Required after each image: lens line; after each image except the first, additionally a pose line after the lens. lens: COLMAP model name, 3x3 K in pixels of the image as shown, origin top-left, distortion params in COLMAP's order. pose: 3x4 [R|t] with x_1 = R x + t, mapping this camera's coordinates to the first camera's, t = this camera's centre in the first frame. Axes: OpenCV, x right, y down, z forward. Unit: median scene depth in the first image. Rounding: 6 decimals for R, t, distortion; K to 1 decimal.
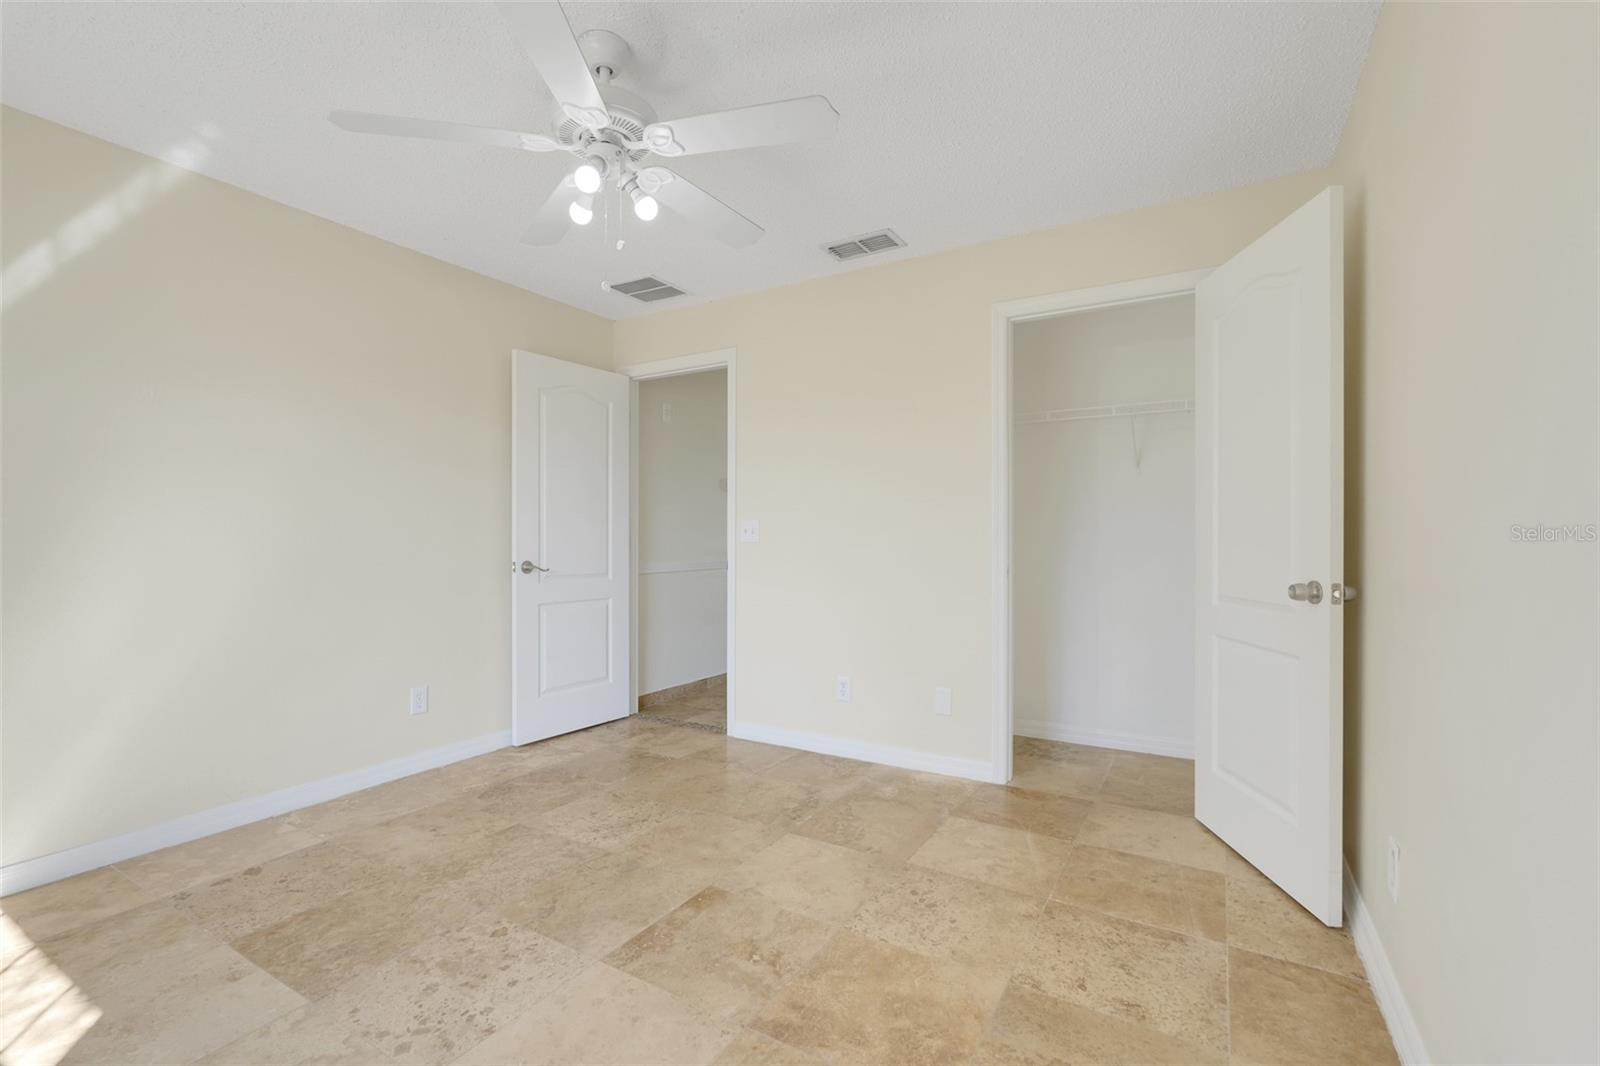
lens RADIAL K [[706.1, 0, 803.7], [0, 706.1, 537.5], [0, 0, 1]] dist [-0.014053, 0.006929]
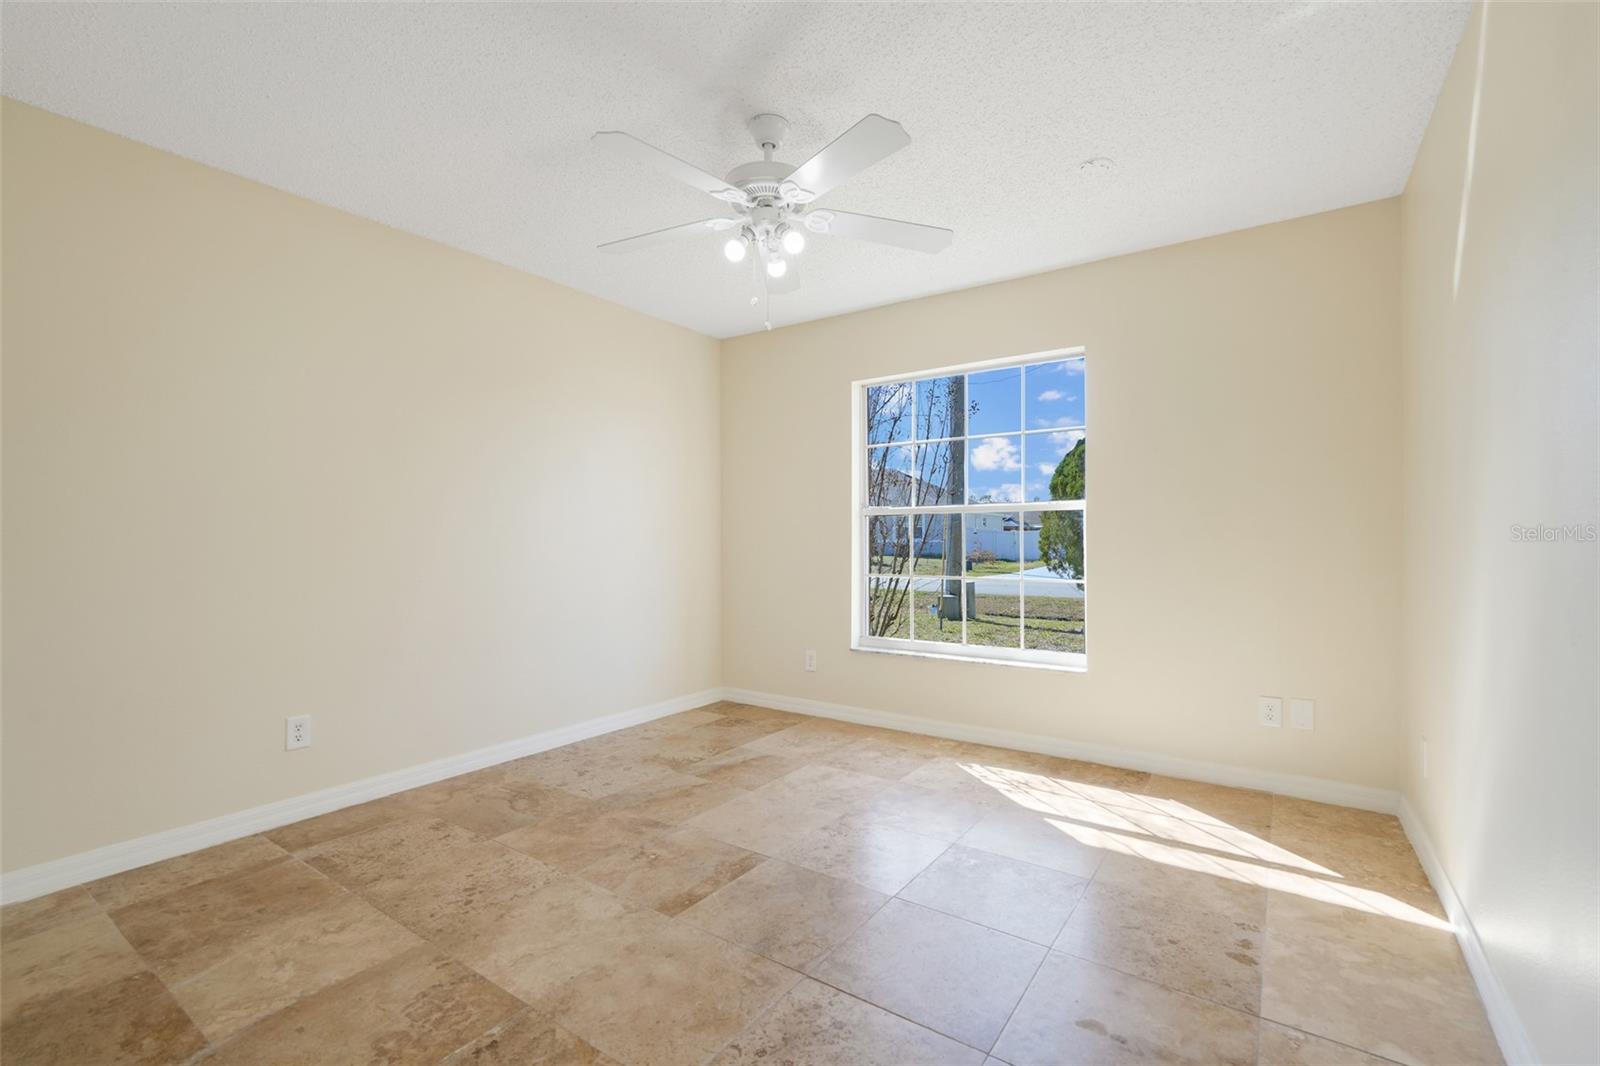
lens RADIAL K [[706.1, 0, 798.7], [0, 706.1, 537.3], [0, 0, 1]] dist [-0.014053, 0.006929]
pose [[-0.996877, 0.004129, 0.078862, -0.386512], [0.003862, 0.999986, -0.003549, 0.006850], [-0.078875, -0.003233, -0.996879, 1.988403]]
